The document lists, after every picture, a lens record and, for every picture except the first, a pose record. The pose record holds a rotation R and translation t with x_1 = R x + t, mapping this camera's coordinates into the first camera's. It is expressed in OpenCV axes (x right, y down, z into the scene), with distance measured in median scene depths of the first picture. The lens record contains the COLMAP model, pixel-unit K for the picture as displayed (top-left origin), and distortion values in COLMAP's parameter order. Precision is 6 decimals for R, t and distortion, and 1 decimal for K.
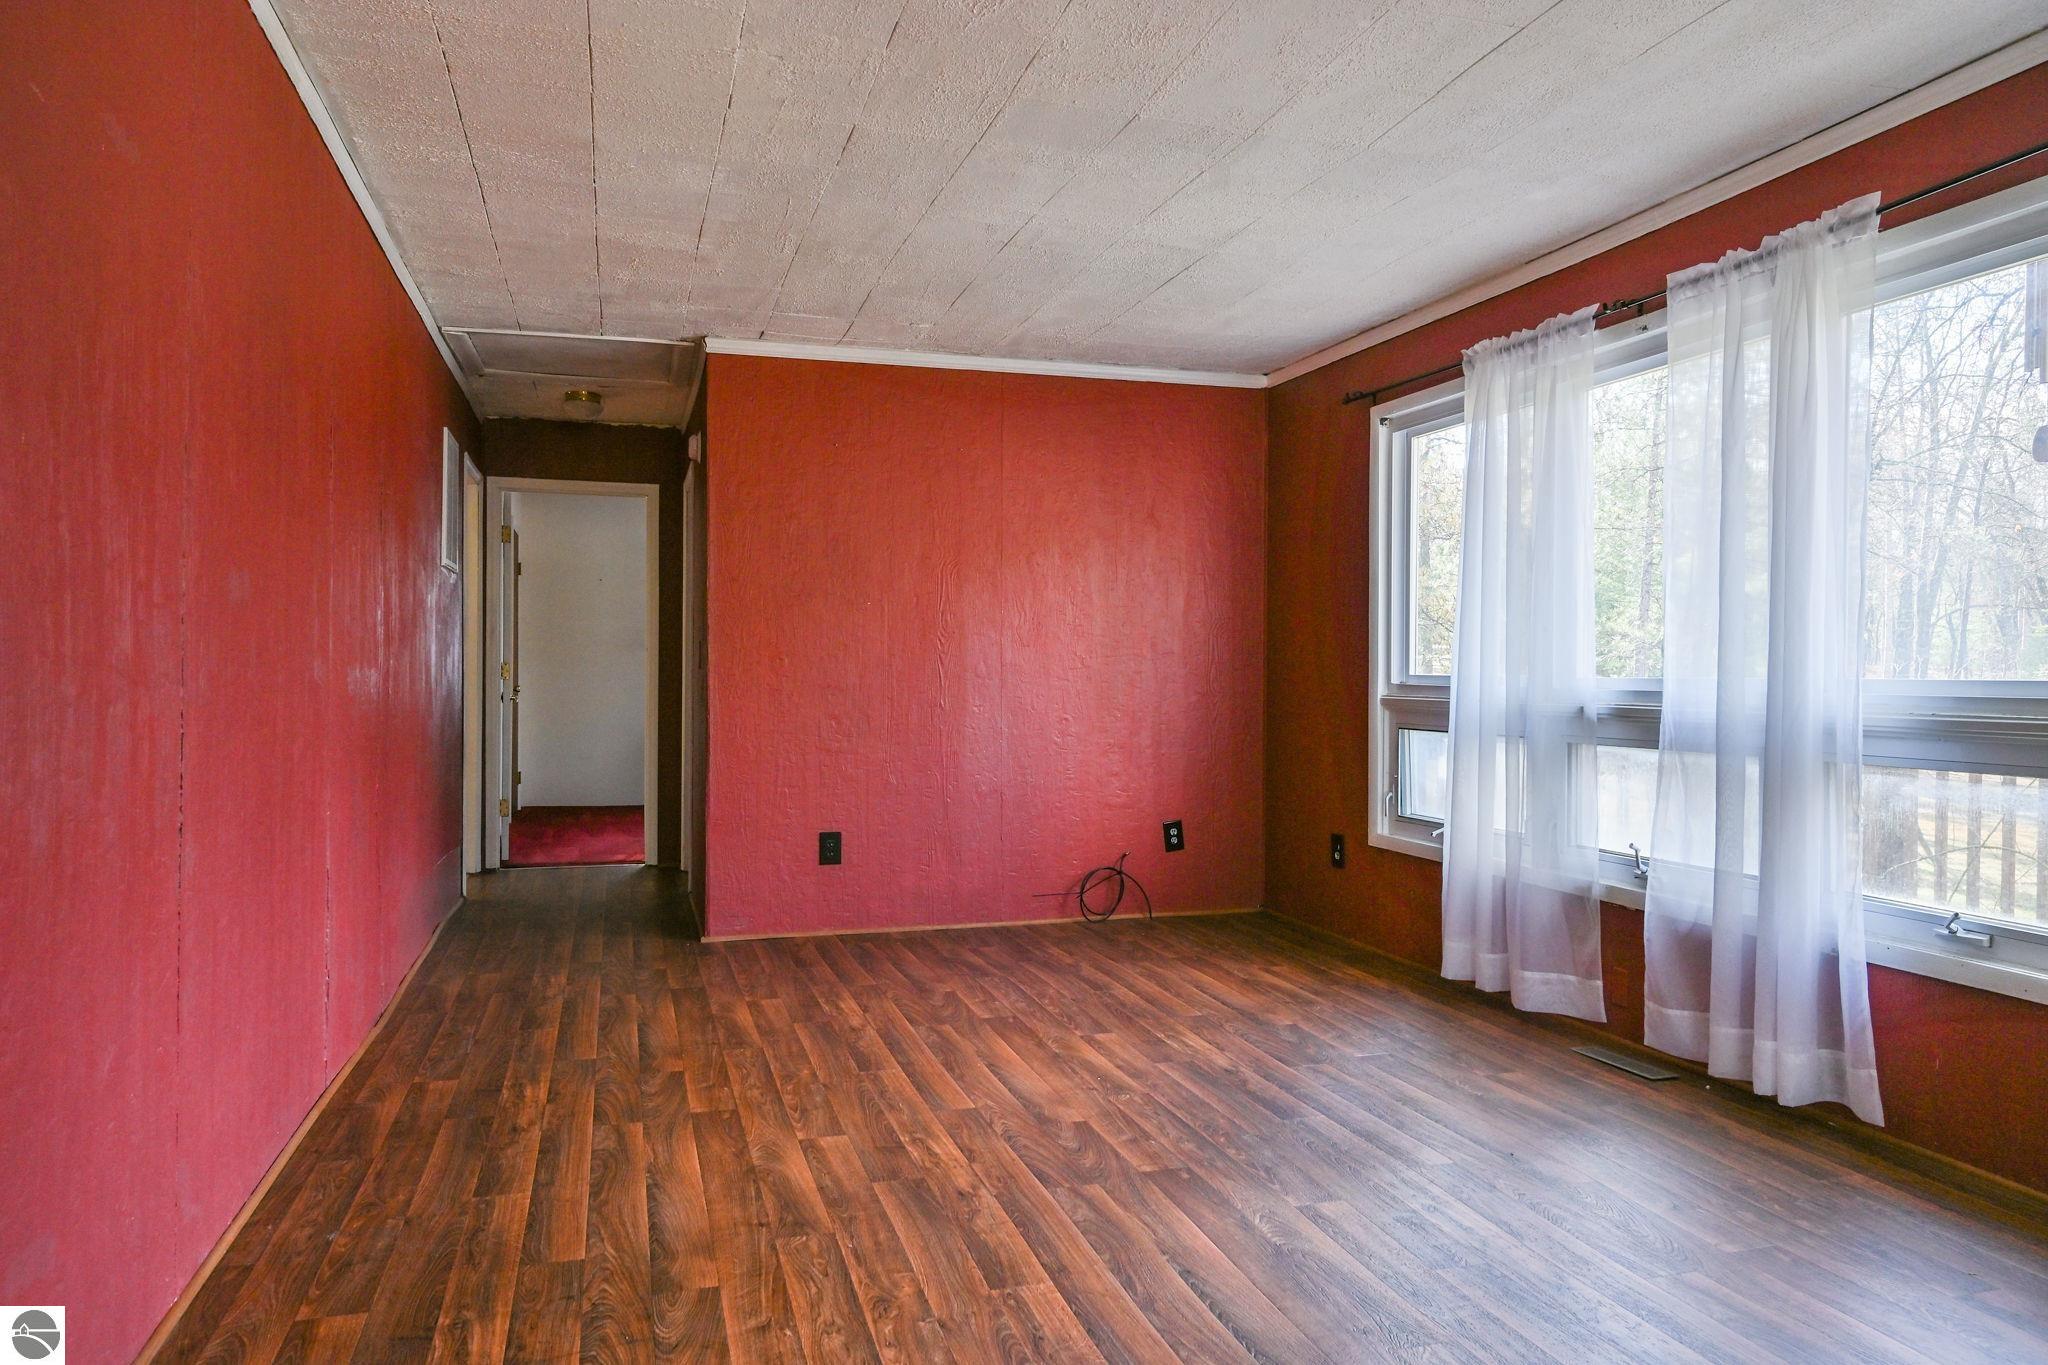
lens RADIAL K [[1362.9, 0, 971.8], [0, 1362.9, 685.0], [0, 0, 1]] dist [-0.000239, 0.001020]
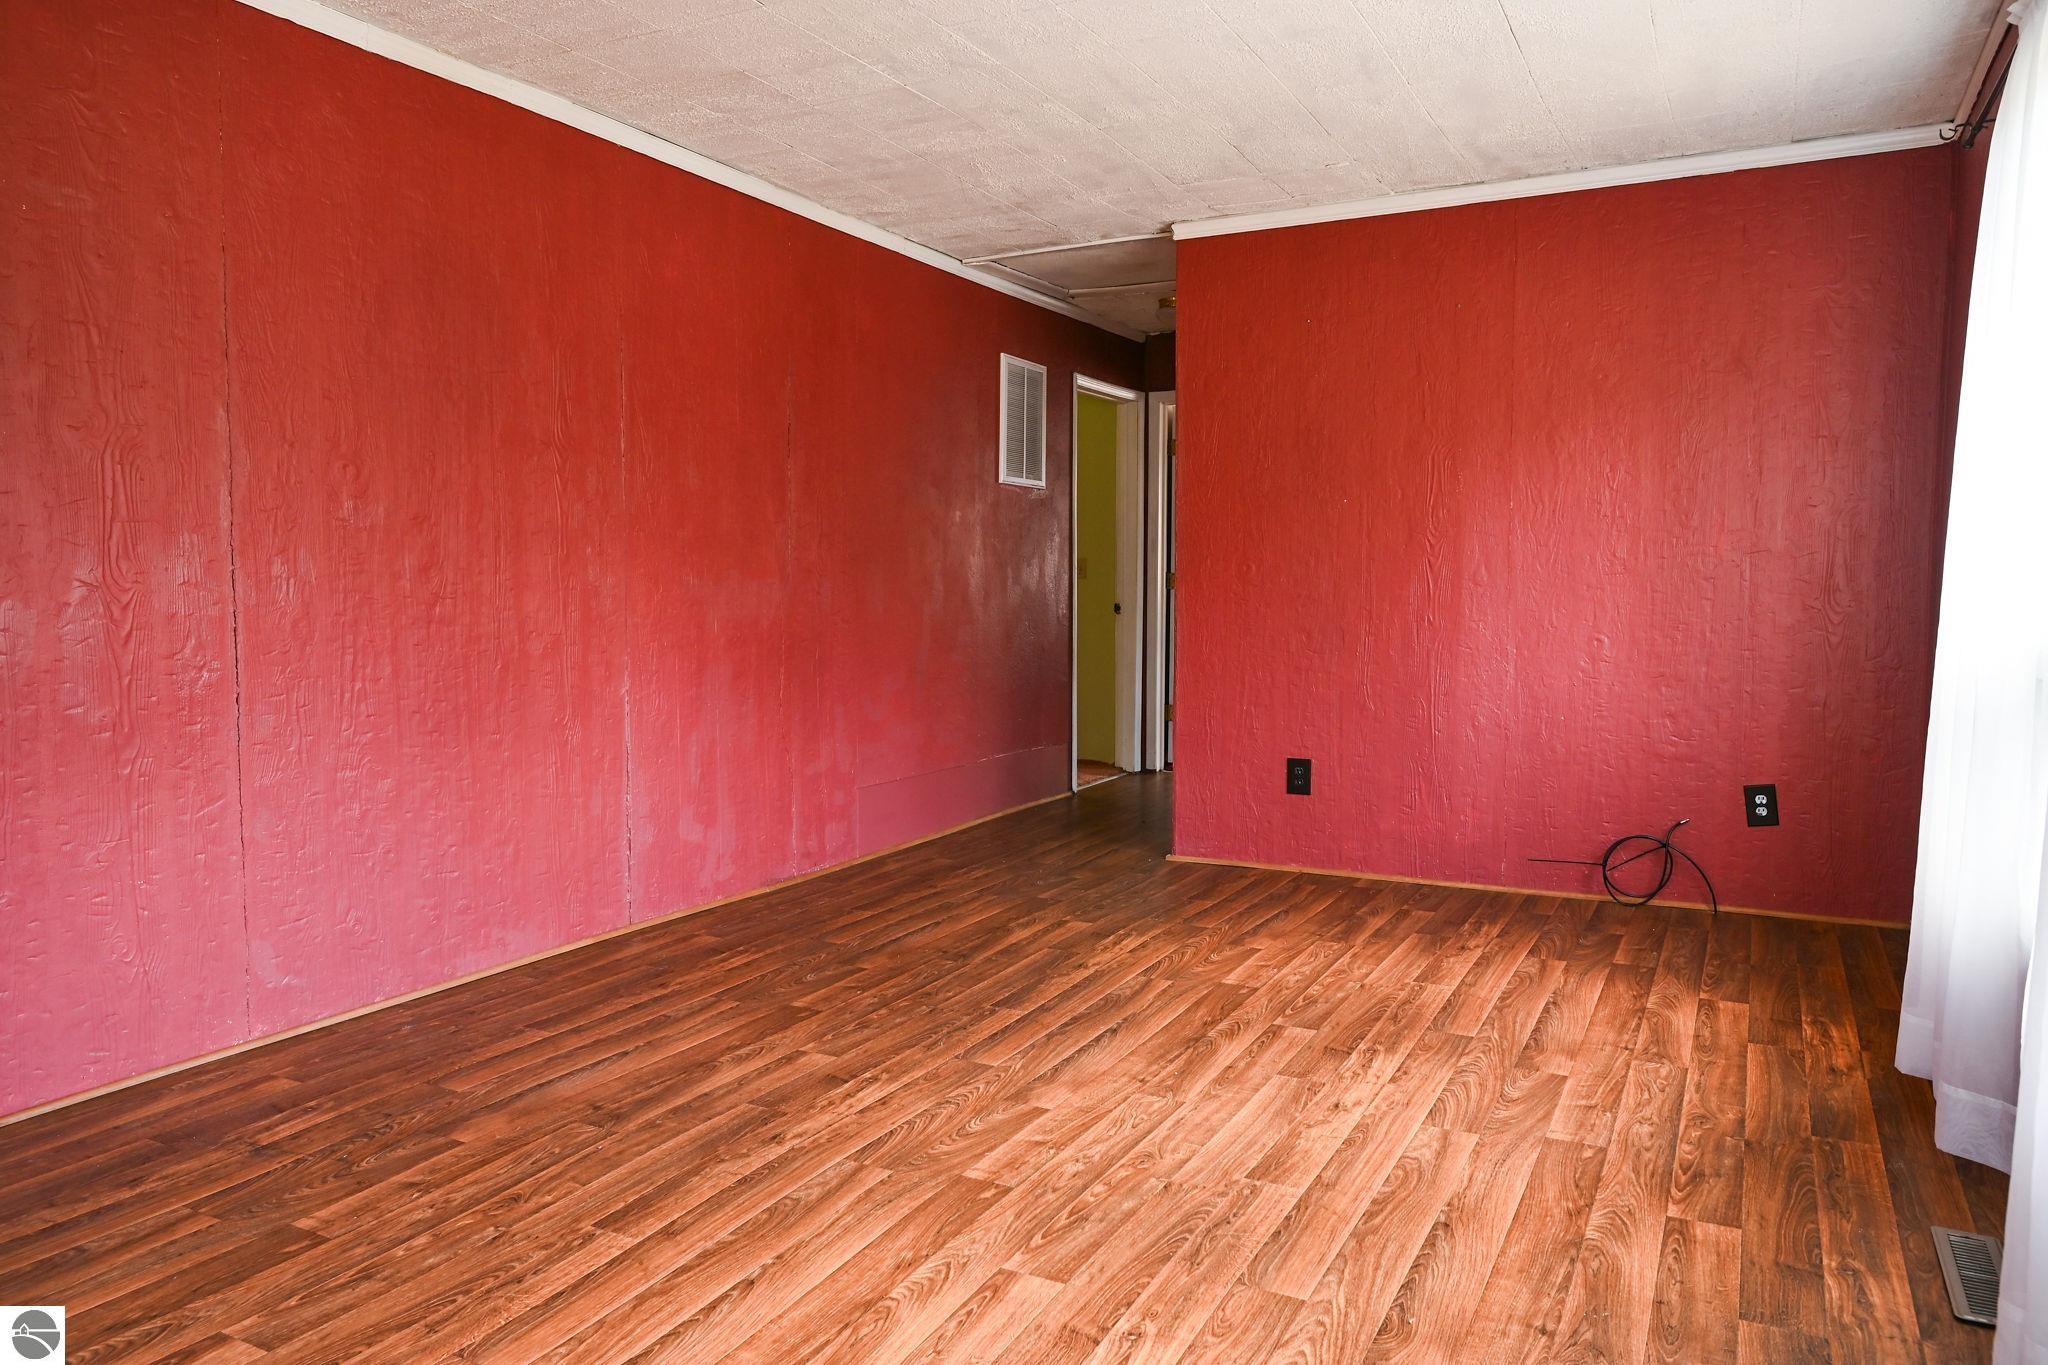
lens RADIAL K [[1362.9, 0, 1058.2], [0, 1362.9, 671.3], [0, 0, 1]] dist [-0.000239, 0.001020]
pose [[0.729108, 0.039264, -0.683272, 0.656639], [-0.002816, 0.998517, 0.054375, 0.003730], [0.684393, -0.037721, 0.728137, 0.404118]]
